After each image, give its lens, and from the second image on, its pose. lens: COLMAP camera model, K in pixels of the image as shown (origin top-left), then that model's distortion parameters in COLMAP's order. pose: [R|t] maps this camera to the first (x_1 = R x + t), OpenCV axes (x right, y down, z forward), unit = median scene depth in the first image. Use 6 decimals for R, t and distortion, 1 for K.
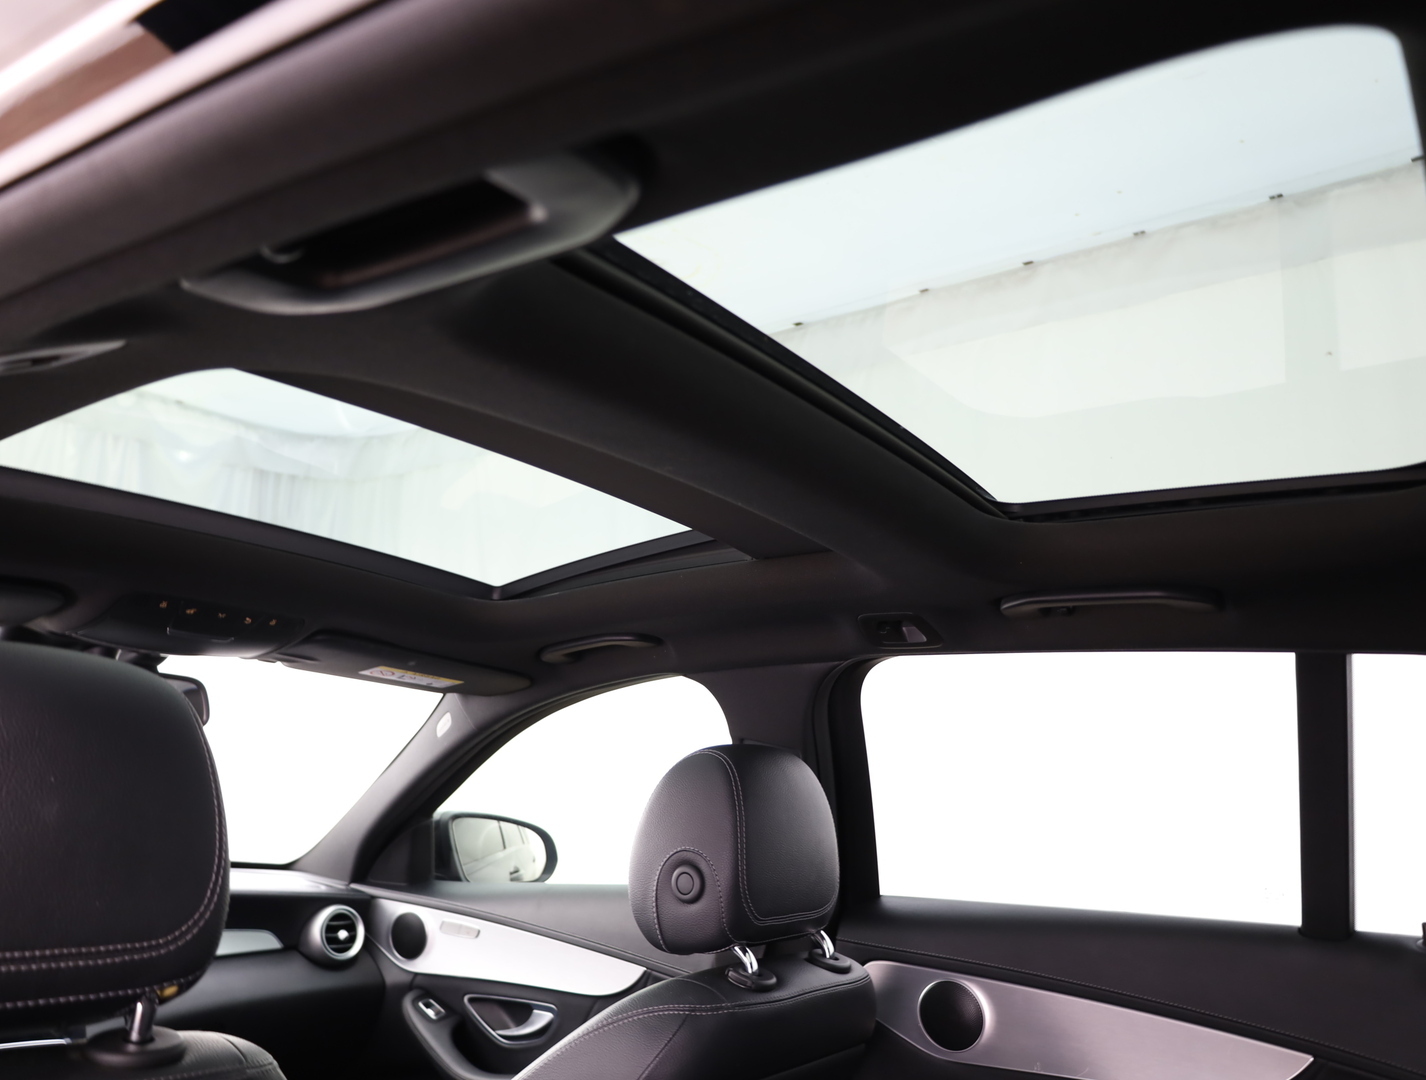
lens RADIAL K [[1083.2, 0, 715.9], [0, 1083.2, 545.5], [0, 0, 1]] dist [-0.007767, 0.014443]
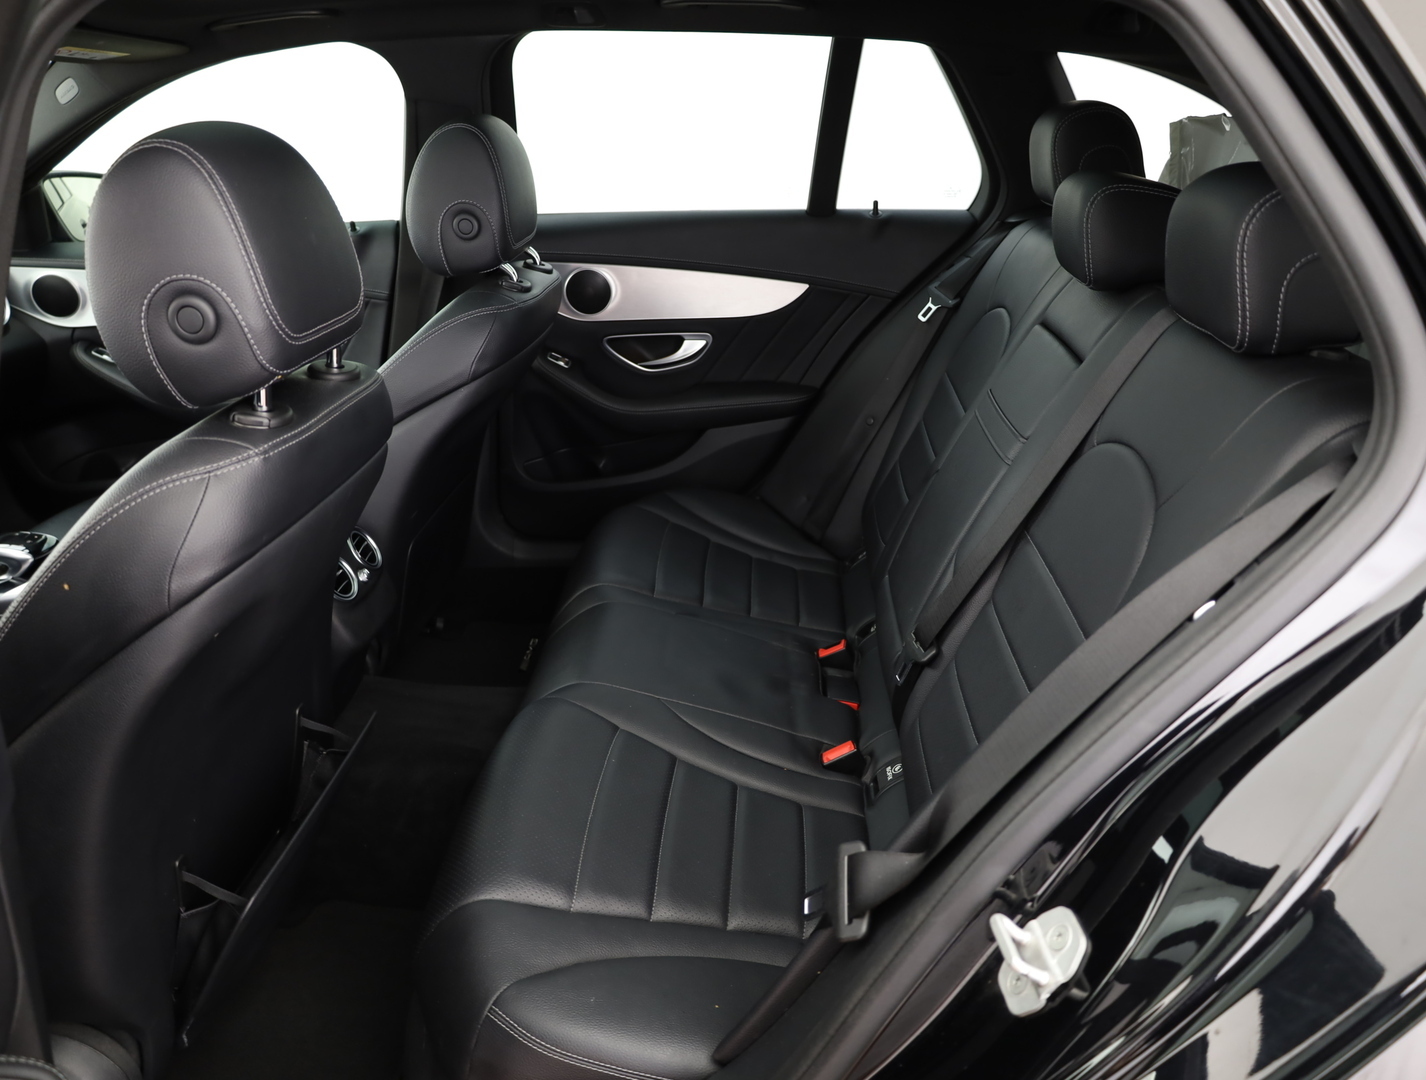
lens RADIAL K [[1083.2, 0, 714.6], [0, 1083.2, 534.7], [0, 0, 1]] dist [-0.007767, 0.014443]
pose [[0.838386, -0.251889, 0.483385, -0.490815], [-0.082226, 0.818226, 0.568985, -0.169624], [-0.538839, -0.516776, 0.665278, -0.284733]]
